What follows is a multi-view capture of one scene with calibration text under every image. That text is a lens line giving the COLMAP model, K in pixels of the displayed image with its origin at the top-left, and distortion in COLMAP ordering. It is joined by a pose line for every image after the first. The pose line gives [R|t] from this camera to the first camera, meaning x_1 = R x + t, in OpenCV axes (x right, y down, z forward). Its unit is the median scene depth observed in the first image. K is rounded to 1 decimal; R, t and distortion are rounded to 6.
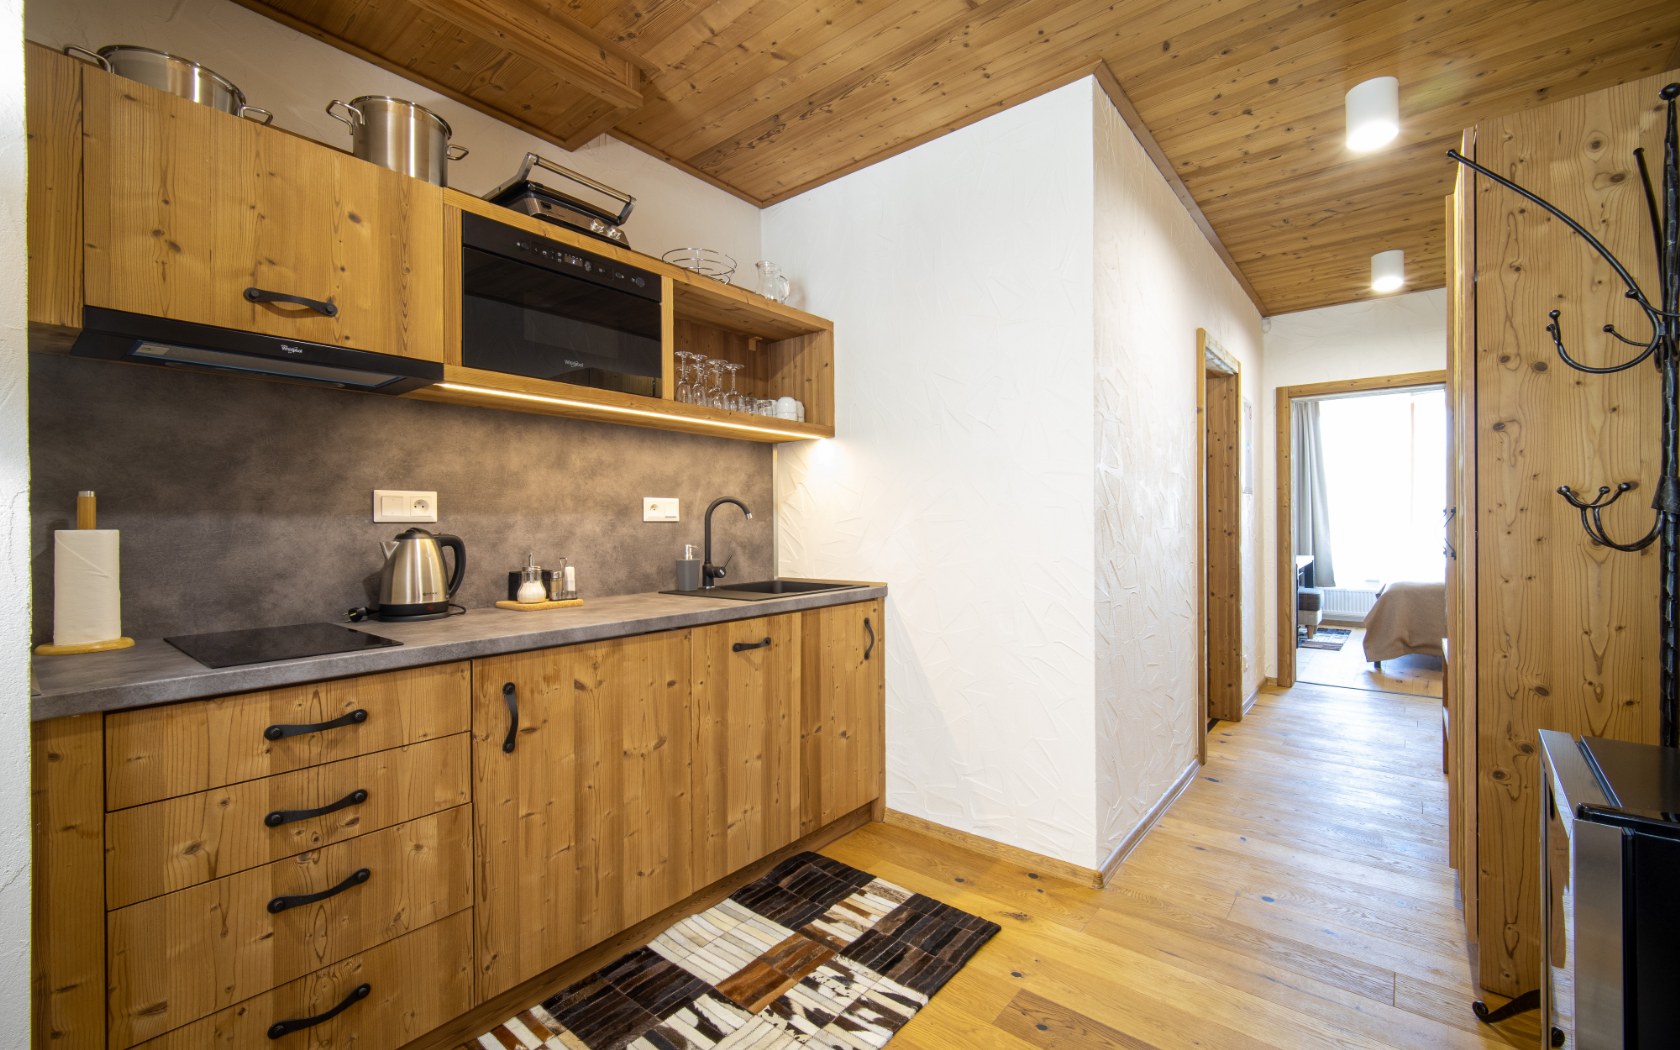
lens RADIAL K [[698.3, 0, 840.0], [0, 698.3, 525.0], [0, 0, 1]] dist [-0.001745, -0.000284]
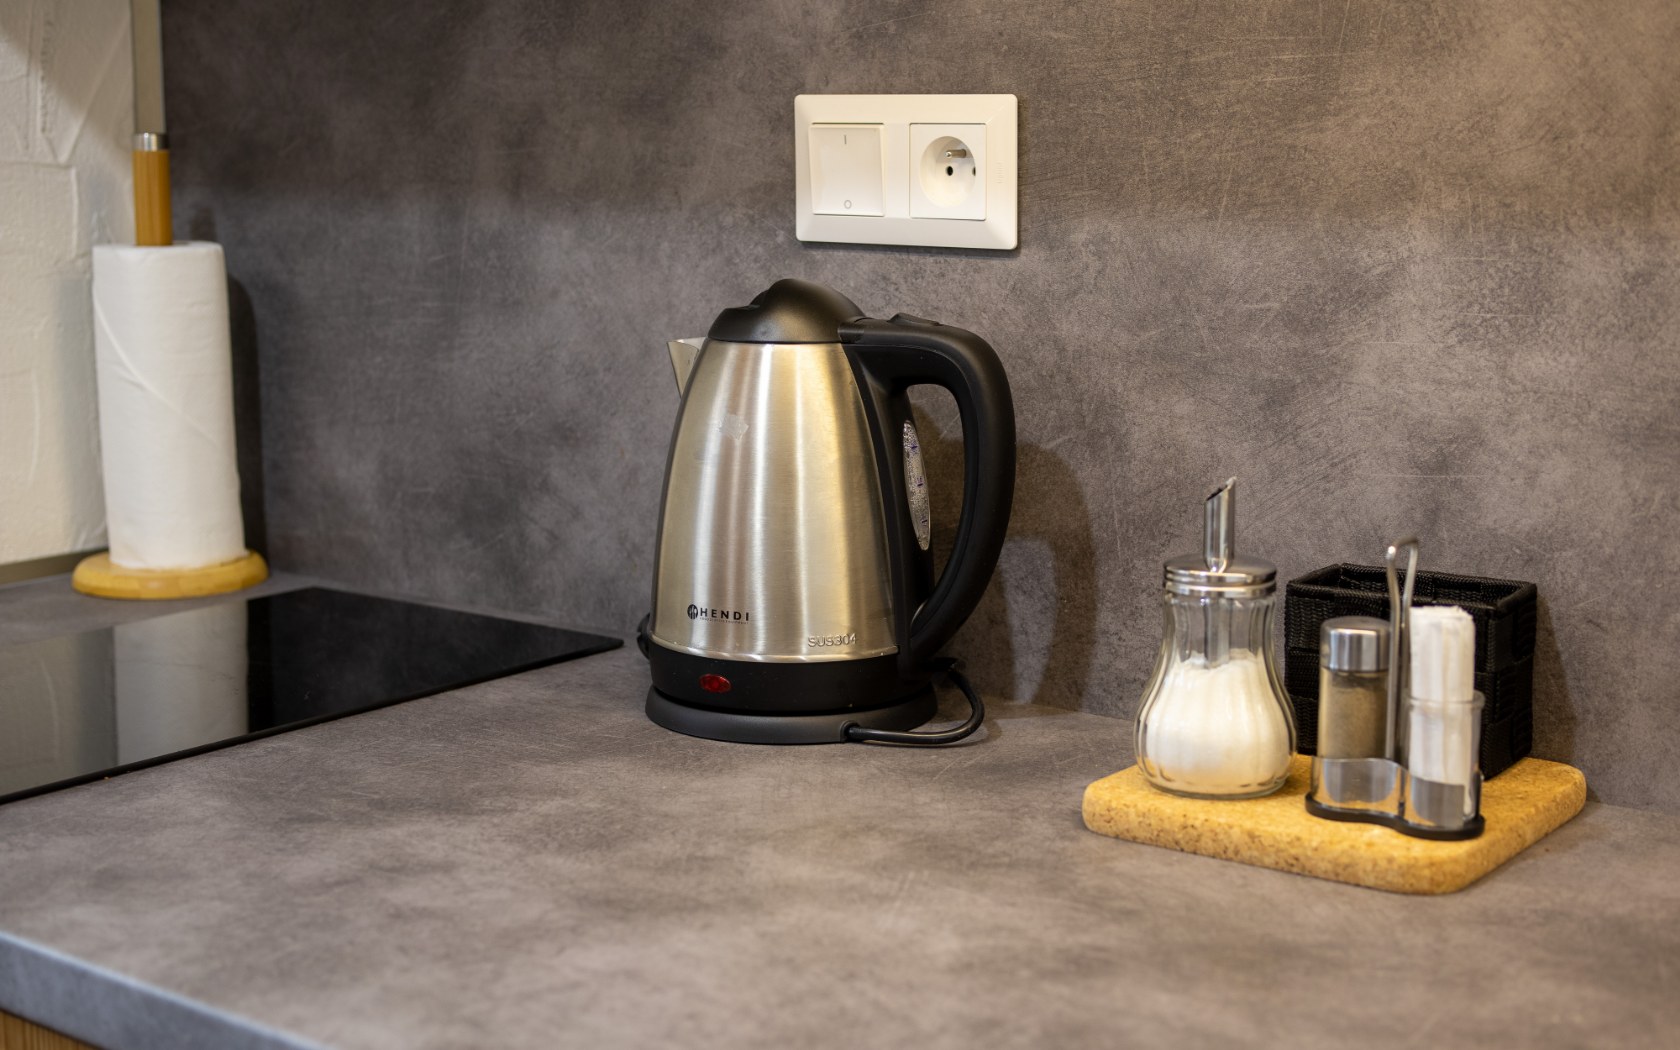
lens RADIAL K [[2535.4, 0, 840.0], [0, 2535.4, 525.0], [0, 0, 1]] dist [-0.109944, -0.036438]
pose [[0.012108, 0.177332, -0.984077, 0.152095], [0.004964, 0.984126, 0.177402, -0.062915], [0.999914, -0.007033, 0.011036, 1.086581]]
